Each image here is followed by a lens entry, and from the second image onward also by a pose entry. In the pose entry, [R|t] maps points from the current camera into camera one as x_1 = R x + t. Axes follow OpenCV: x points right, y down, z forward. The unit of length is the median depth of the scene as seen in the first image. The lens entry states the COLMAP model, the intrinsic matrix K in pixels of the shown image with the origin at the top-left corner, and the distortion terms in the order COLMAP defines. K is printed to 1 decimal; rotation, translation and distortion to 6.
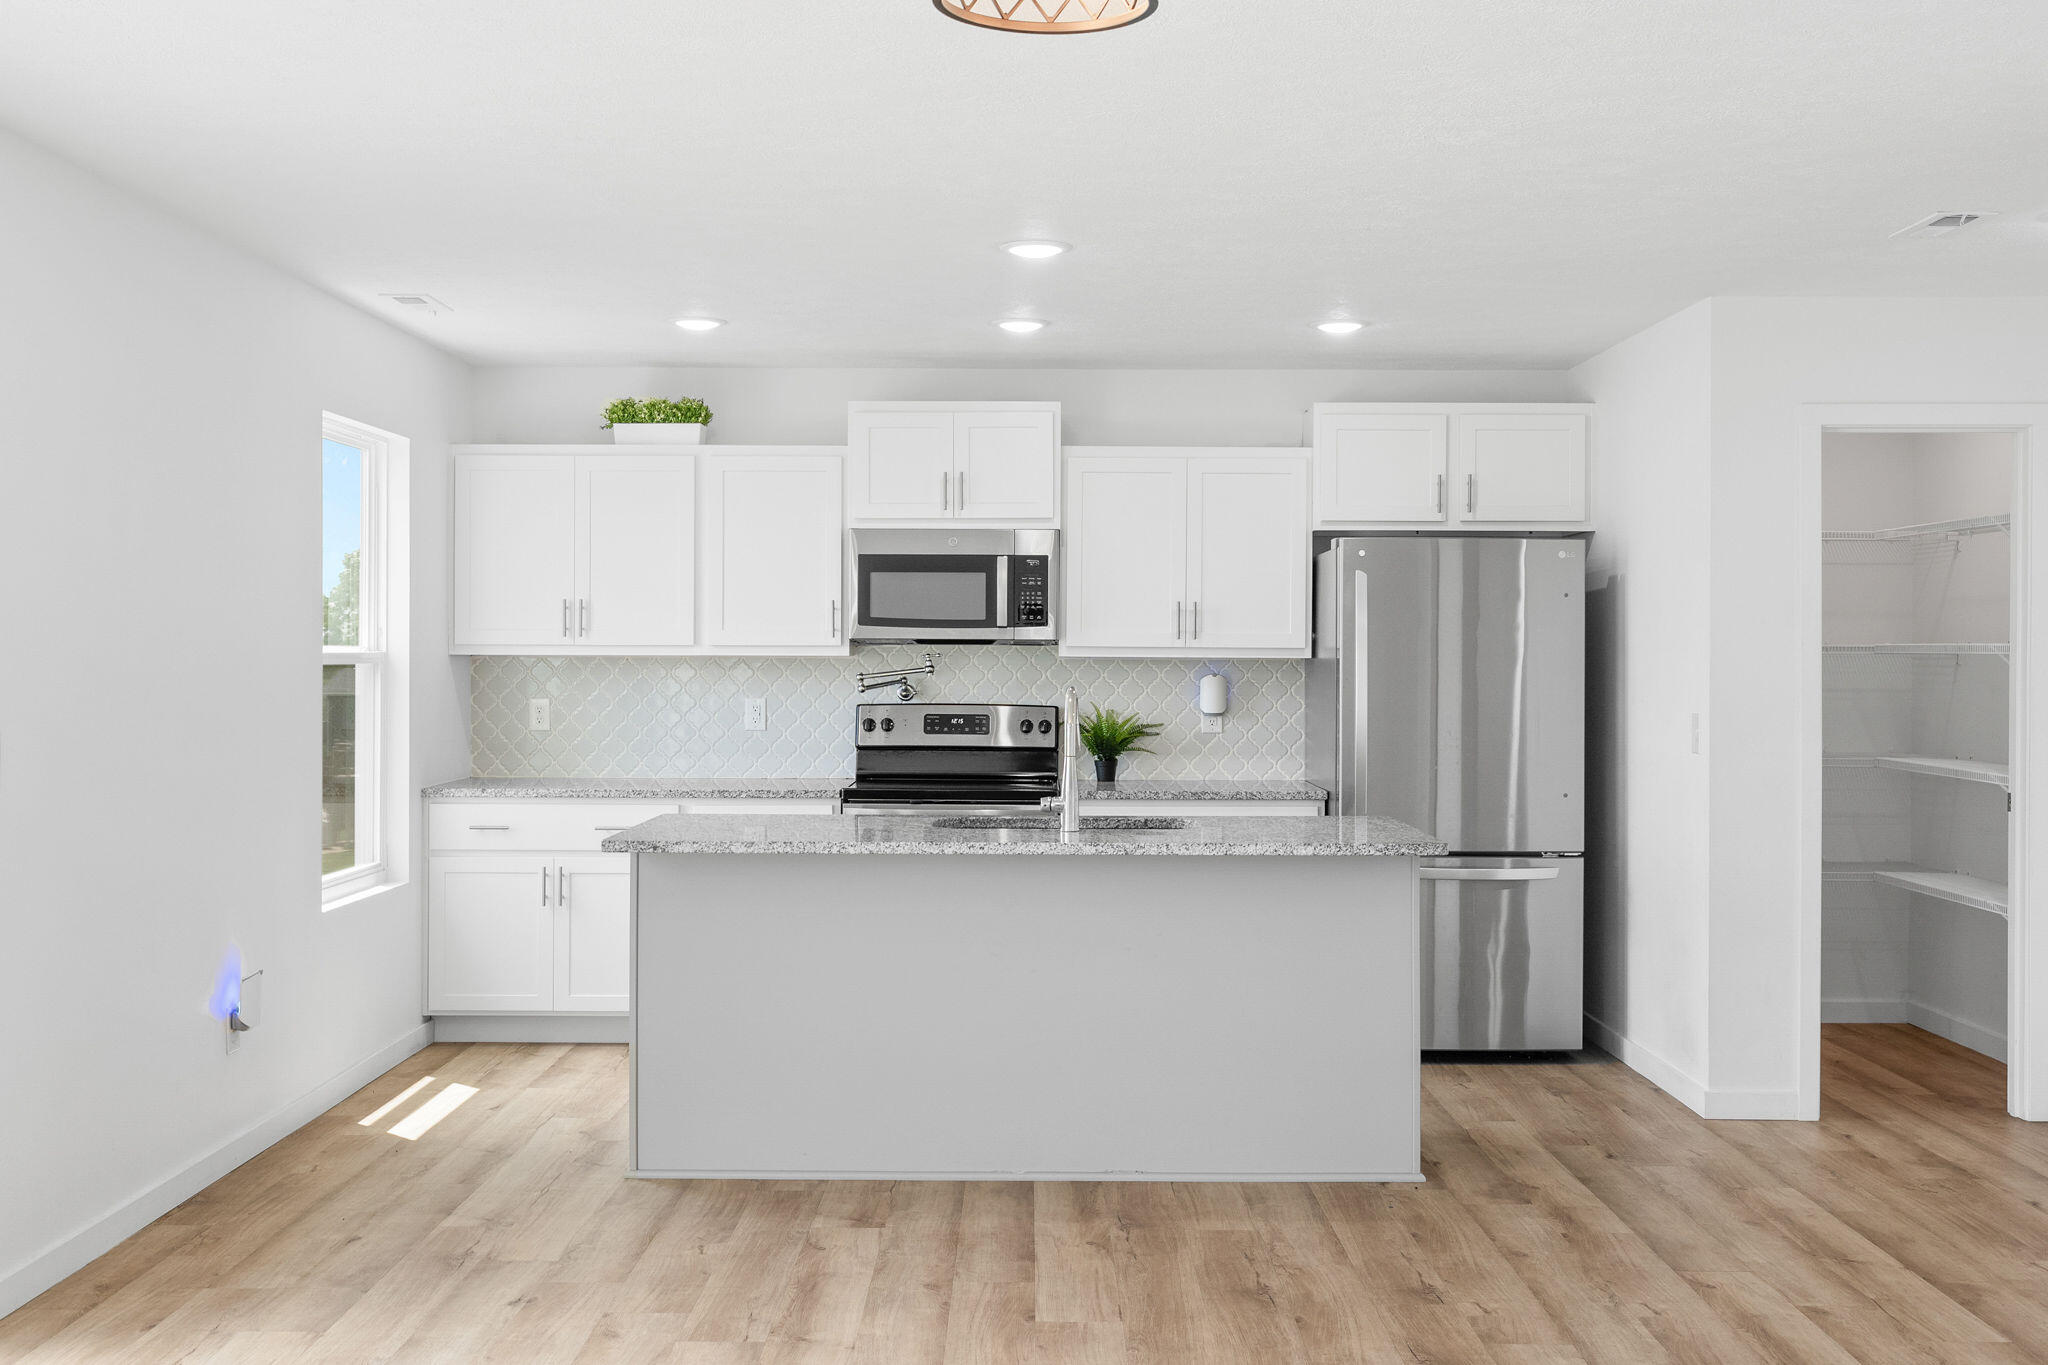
lens RADIAL K [[2123.5, 0, 1025.5], [0, 2123.5, 676.2], [0, 0, 1]] dist [-0.022055, 0.000000]
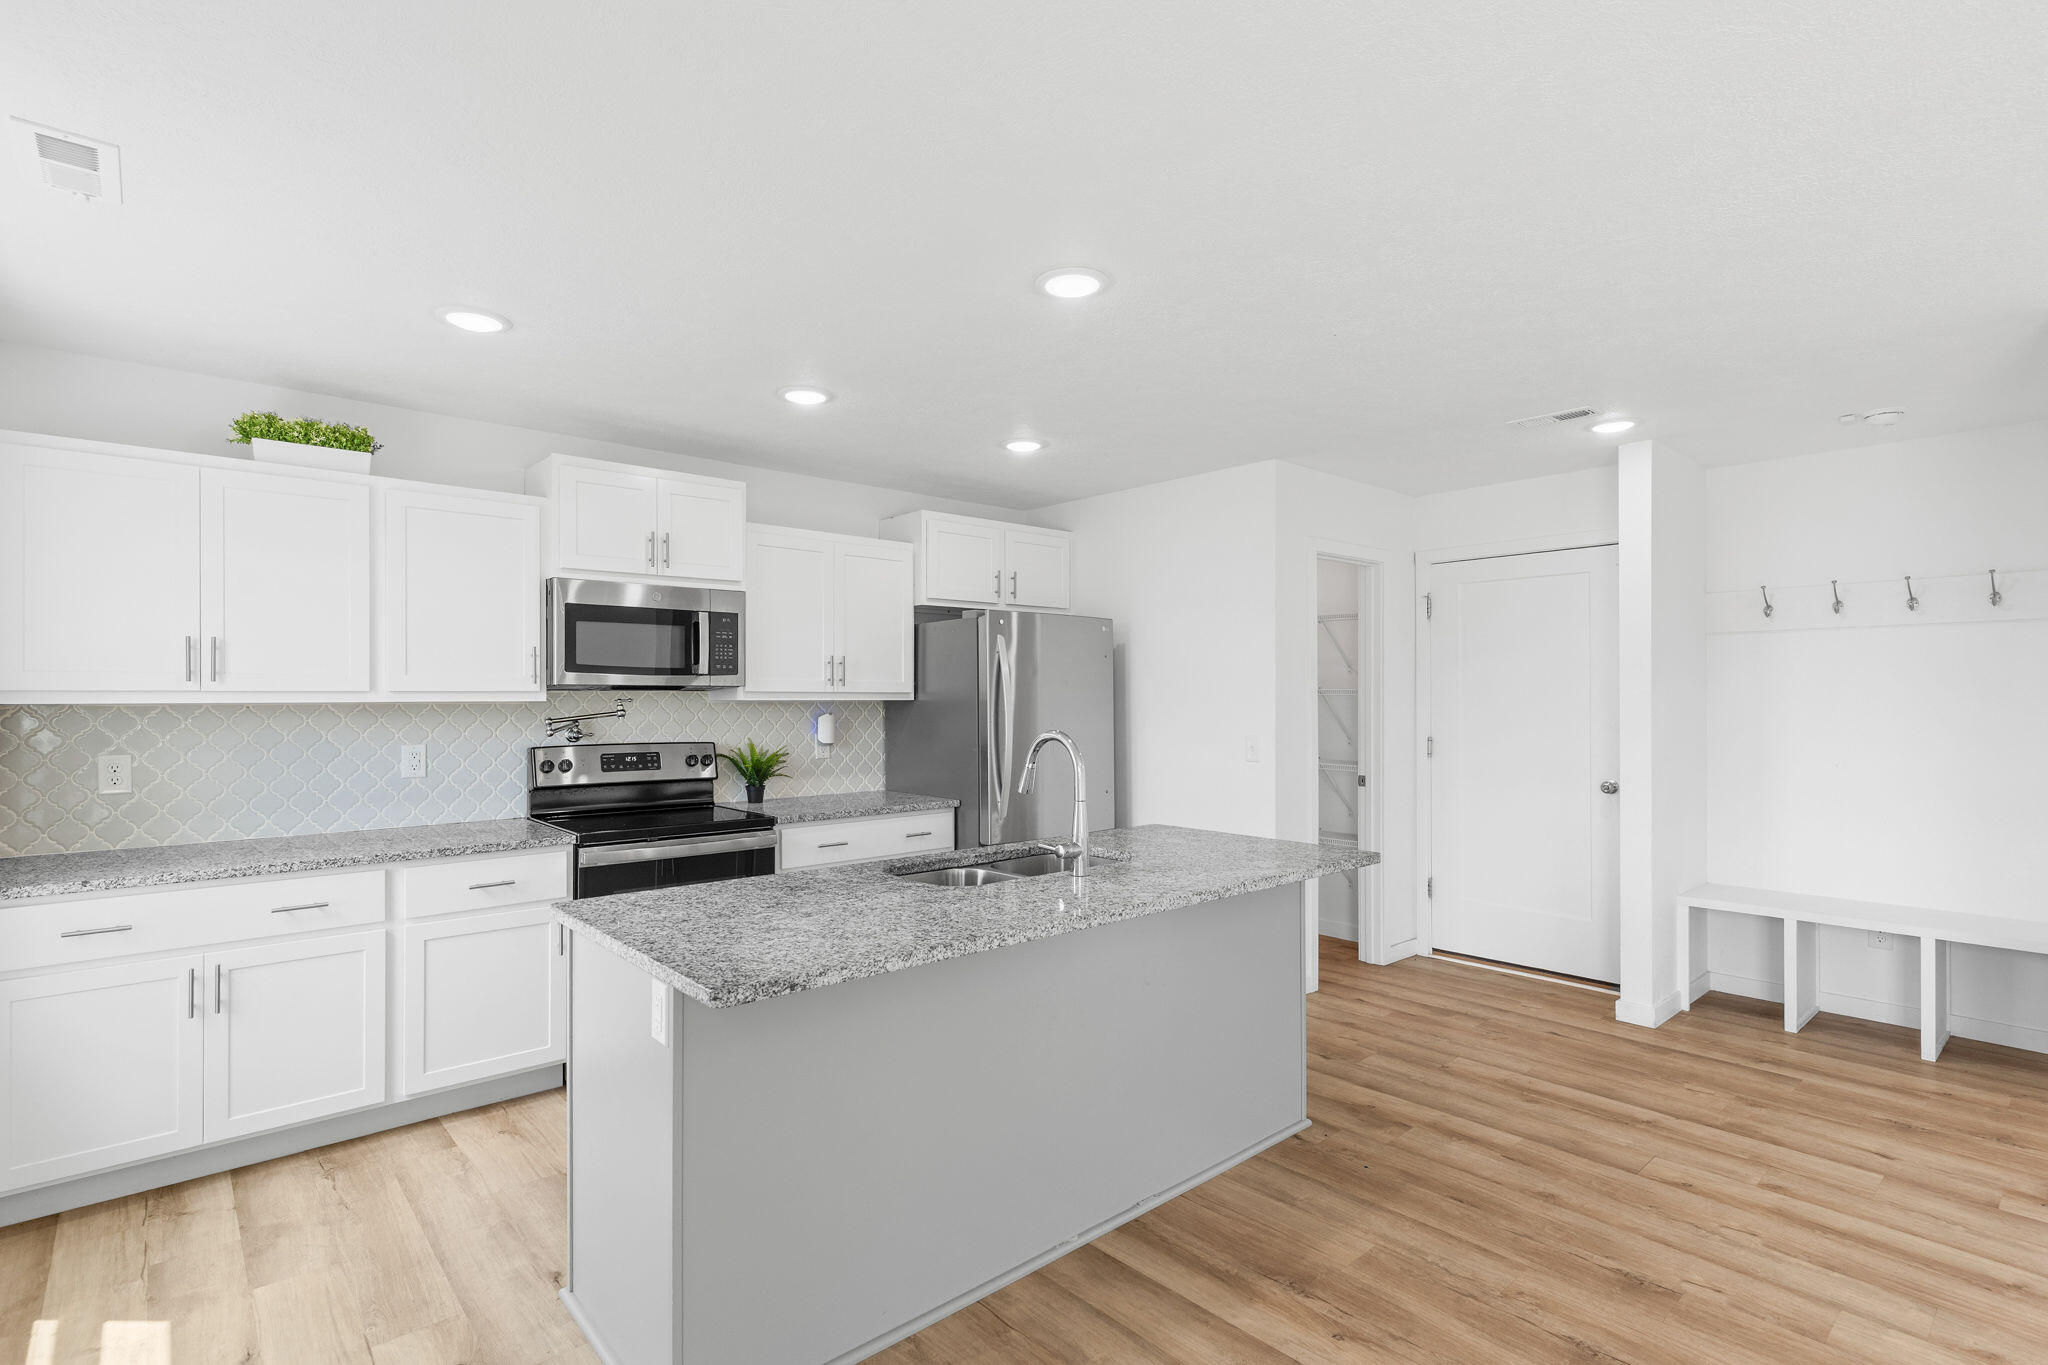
lens RADIAL K [[987.0, 0, 1020.7], [0, 987.0, 697.0], [0, 0, 1]] dist [0.000476, 0.000213]
pose [[0.751687, -0.005487, 0.659497, -0.224910], [0.011299, 0.999926, -0.004560, -0.006886], [-0.659423, 0.010879, 0.751693, 0.487124]]
